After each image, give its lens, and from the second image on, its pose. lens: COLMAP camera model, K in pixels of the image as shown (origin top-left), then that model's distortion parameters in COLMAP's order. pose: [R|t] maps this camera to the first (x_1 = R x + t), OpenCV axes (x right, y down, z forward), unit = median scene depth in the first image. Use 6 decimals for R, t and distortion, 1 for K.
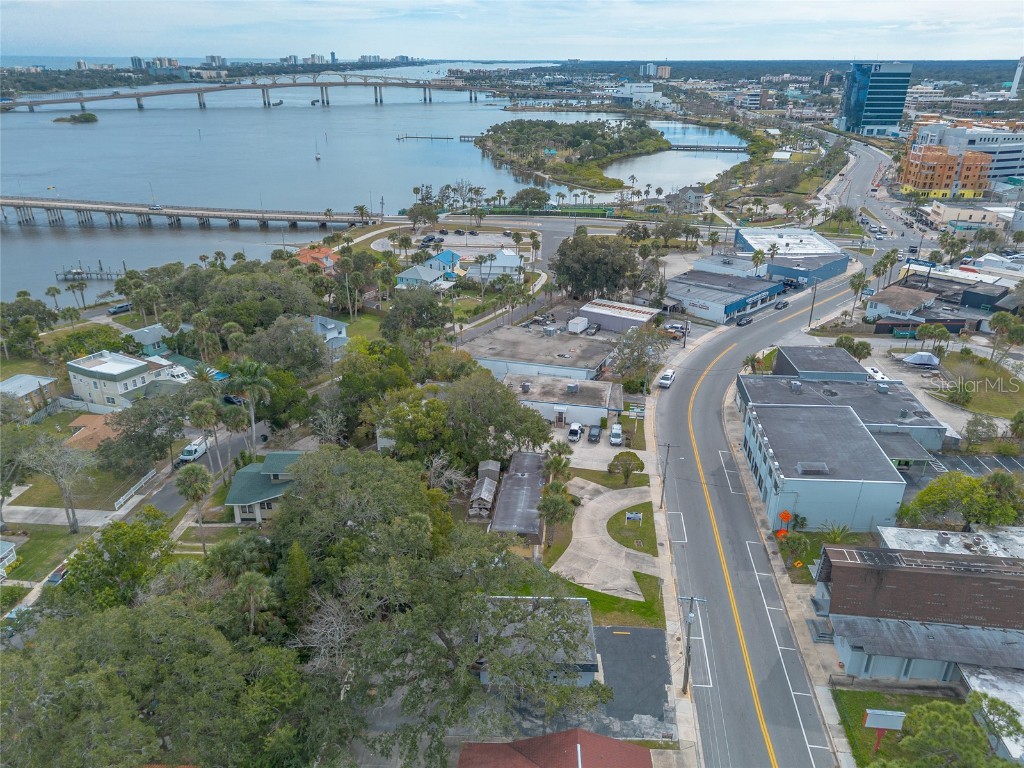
lens RADIAL K [[725.6, 0, 510.5], [0, 725.6, 384.0], [0, 0, 1]] dist [0.067003, -0.061409]
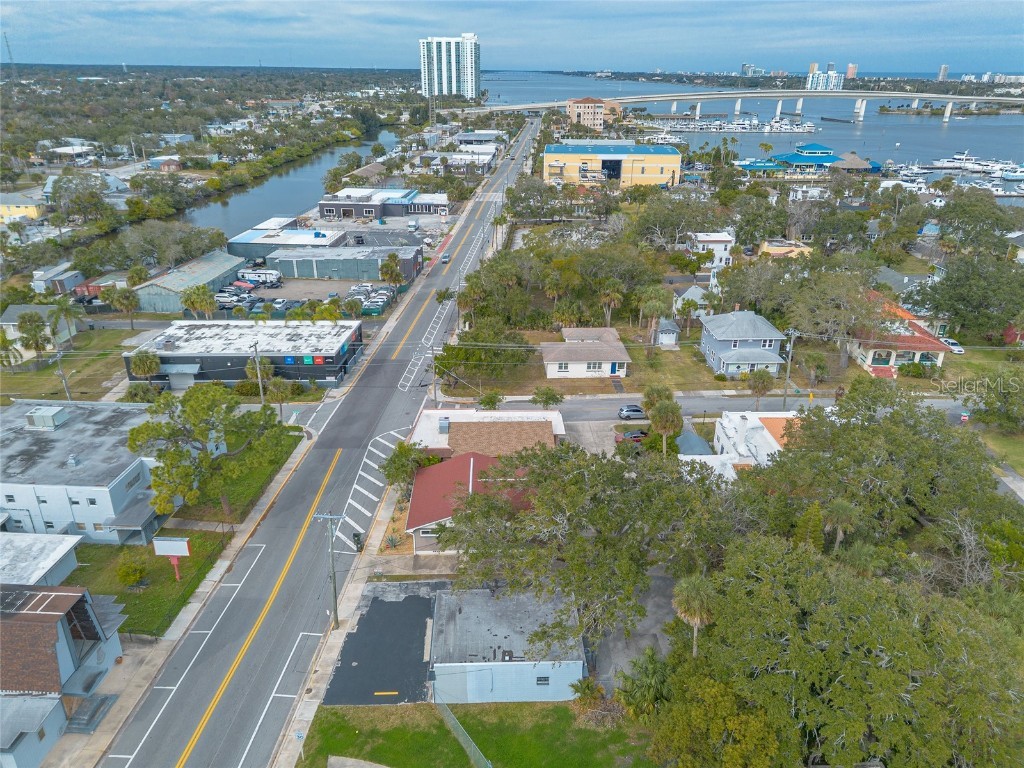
lens RADIAL K [[725.6, 0, 510.5], [0, 725.6, 384.0], [0, 0, 1]] dist [0.067003, -0.061409]
pose [[-0.998566, 0.012537, -0.052055, 0.058794], [-0.029742, 0.678546, 0.733955, -0.354221], [0.044523, 0.734451, -0.677200, 1.151820]]
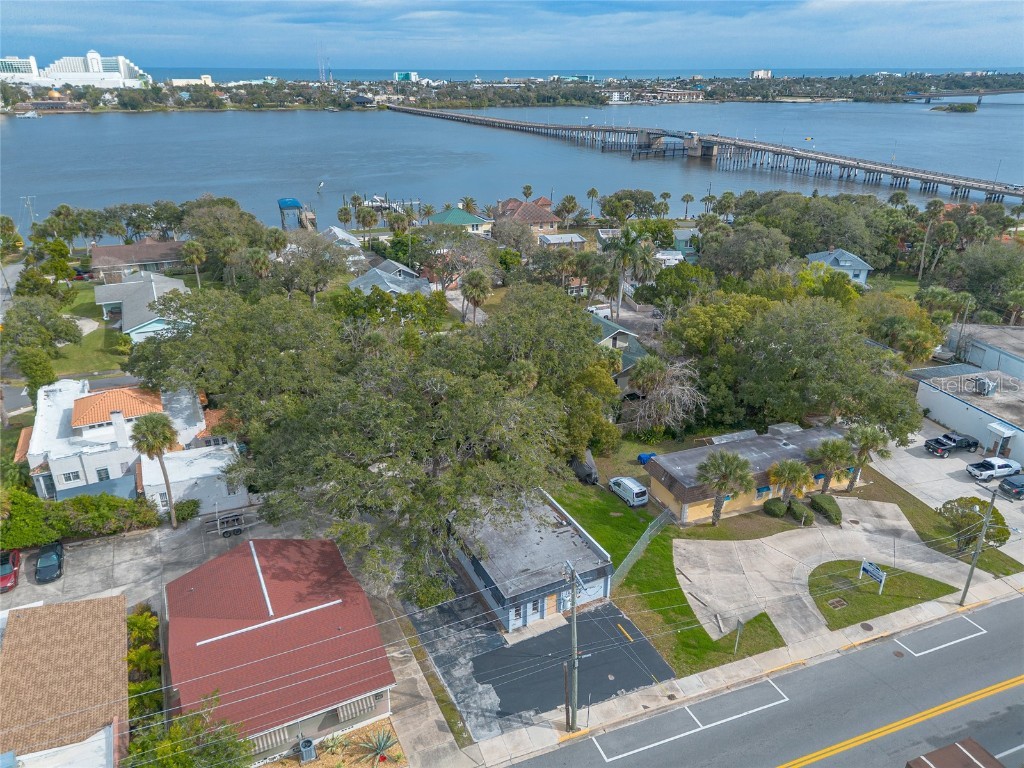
lens RADIAL K [[725.6, 0, 510.5], [0, 725.6, 384.0], [0, 0, 1]] dist [0.067003, -0.061409]
pose [[0.465283, 0.348647, -0.813607, 0.512000], [-0.358839, 0.914540, 0.186688, 0.043918], [0.809164, 0.205091, 0.550628, 0.460005]]
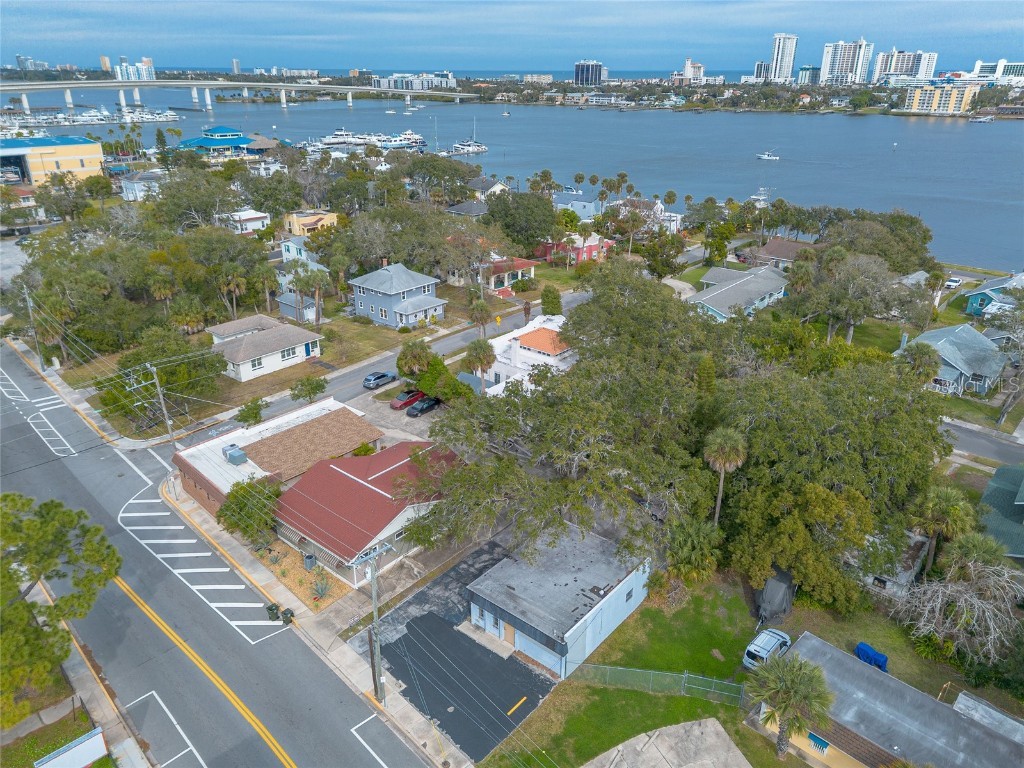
lens RADIAL K [[725.6, 0, 510.5], [0, 725.6, 384.0], [0, 0, 1]] dist [0.067003, -0.061409]
pose [[-0.627964, 0.303321, -0.716699, 0.462979], [-0.321706, 0.737380, 0.593949, -0.195272], [0.708637, 0.603545, -0.365468, 0.961037]]
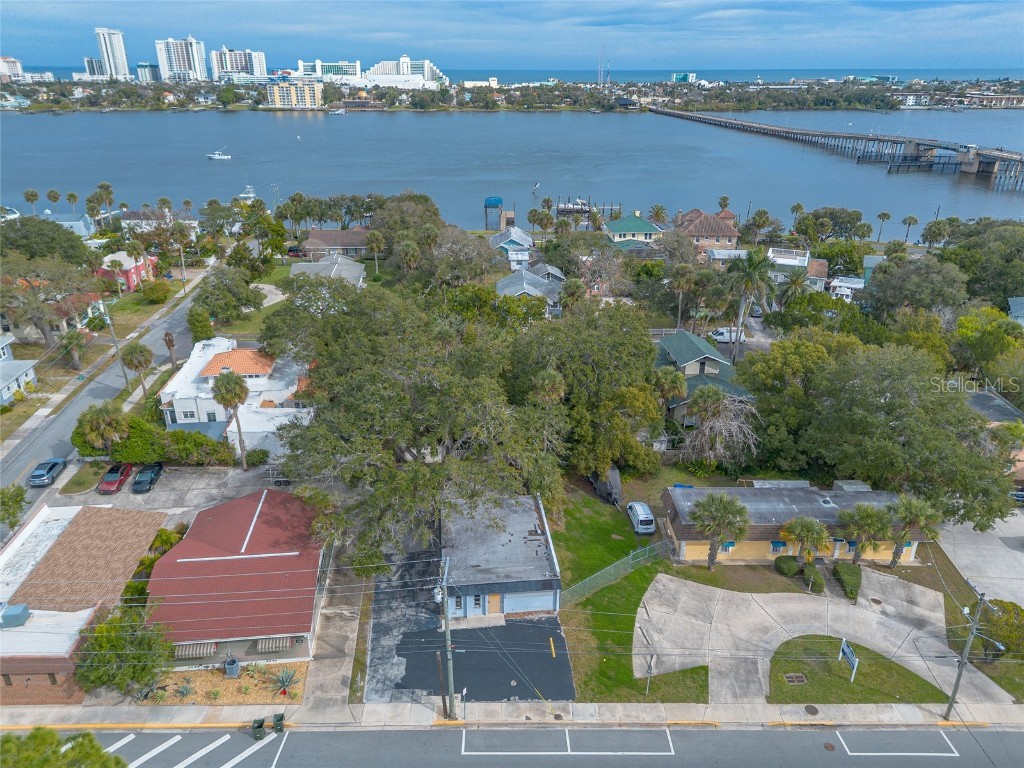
lens RADIAL K [[725.6, 0, 510.5], [0, 725.6, 384.0], [0, 0, 1]] dist [0.067003, -0.061409]
pose [[0.124850, 0.391239, -0.911781, 0.605186], [-0.405077, 0.858992, 0.313121, -0.057287], [0.905718, 0.330249, 0.265727, 0.641960]]
